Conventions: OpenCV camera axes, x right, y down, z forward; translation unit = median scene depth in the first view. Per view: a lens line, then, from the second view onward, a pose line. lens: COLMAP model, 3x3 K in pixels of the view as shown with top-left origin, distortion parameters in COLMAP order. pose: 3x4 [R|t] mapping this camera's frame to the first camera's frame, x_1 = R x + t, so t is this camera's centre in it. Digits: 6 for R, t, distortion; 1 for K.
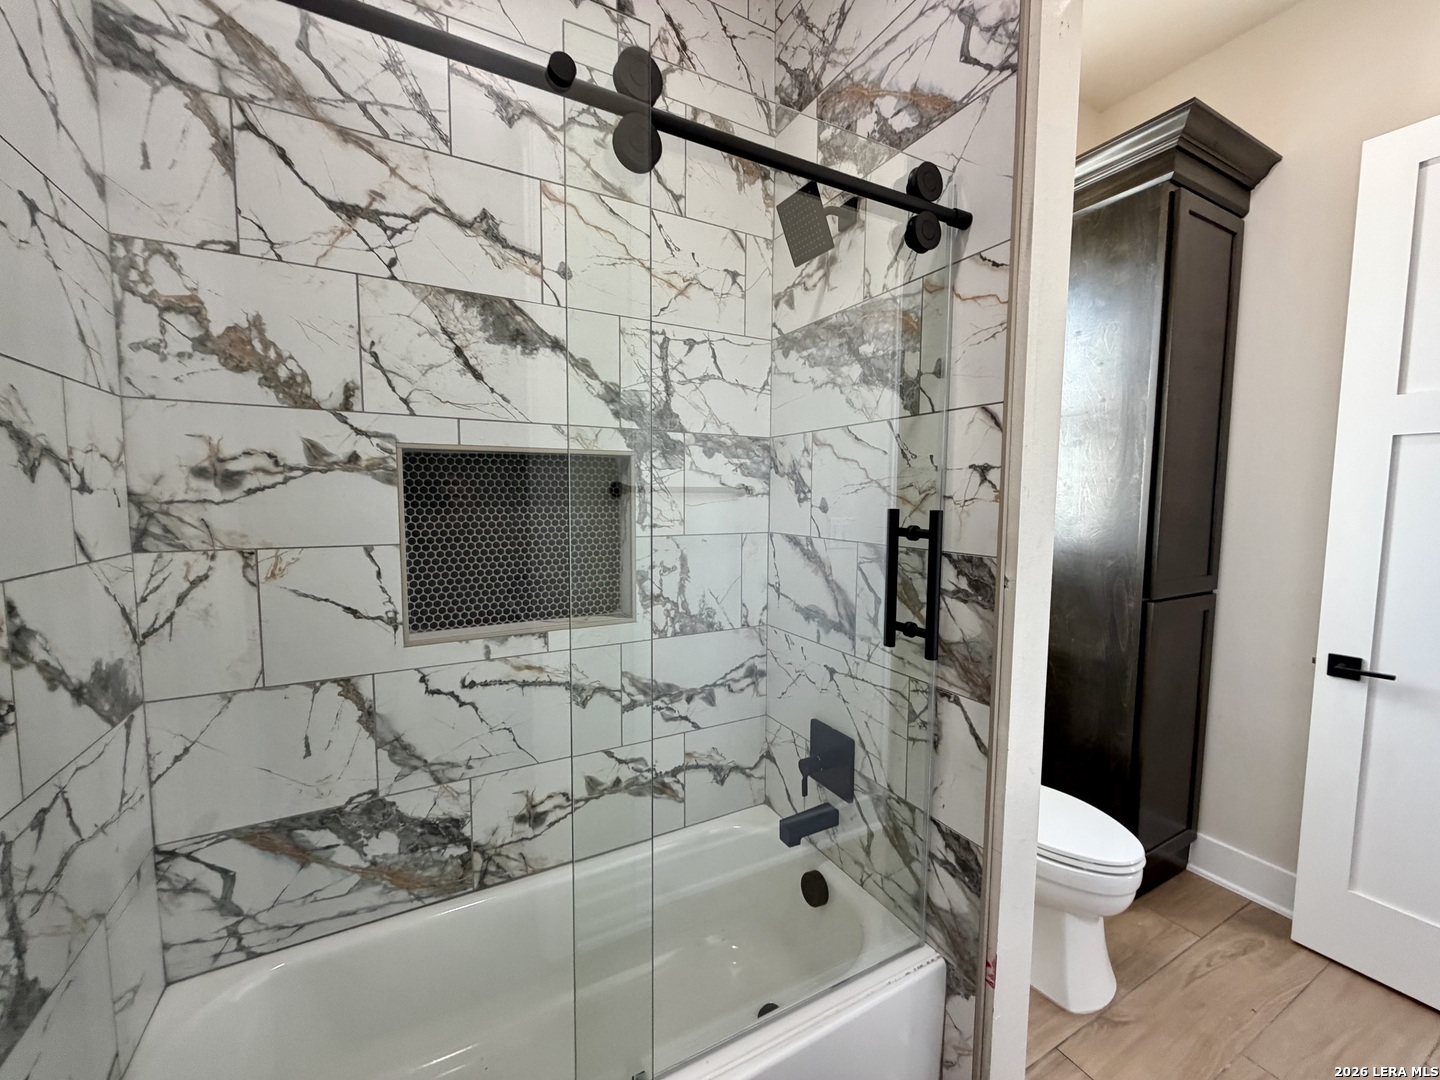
lens RADIAL K [[575.7, 0, 716.5], [0, 575.7, 540.5], [0, 0, 1]] dist [-0.000193, 0.000321]
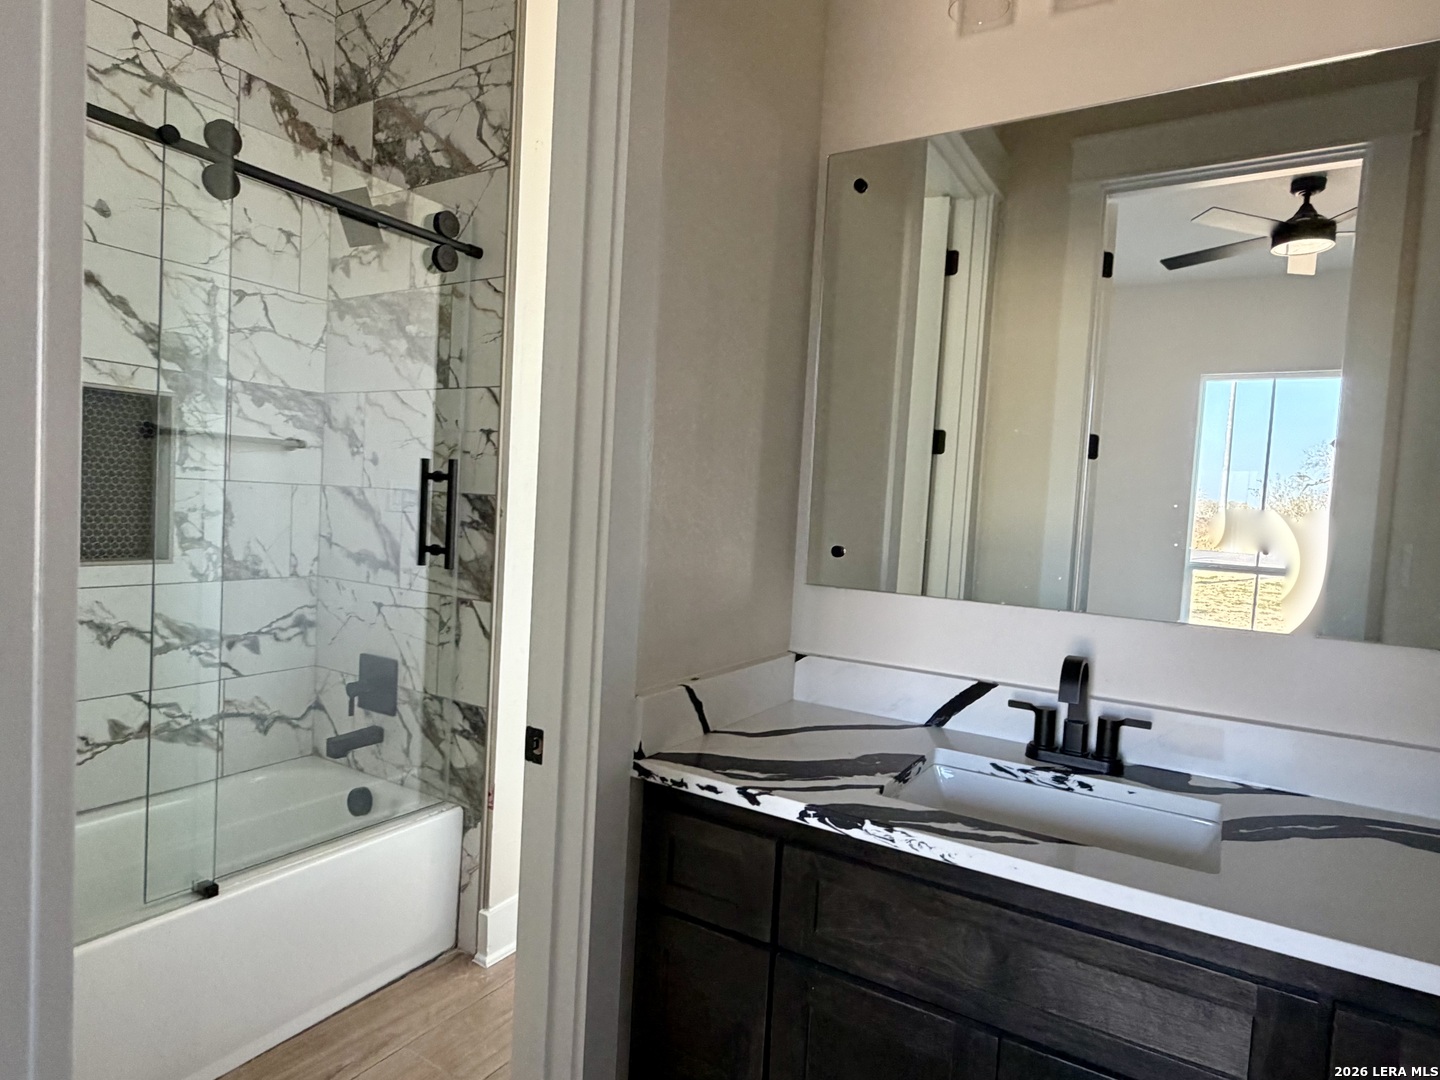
lens RADIAL K [[839.3, 0, 712.0], [0, 839.3, 543.4], [0, 0, 1]] dist [-0.002931, 0.004598]
pose [[0.868675, 0.017361, 0.495079, -0.050200], [-0.009460, 0.999785, -0.018460, 0.130383], [-0.495293, 0.011353, 0.868652, -0.758469]]
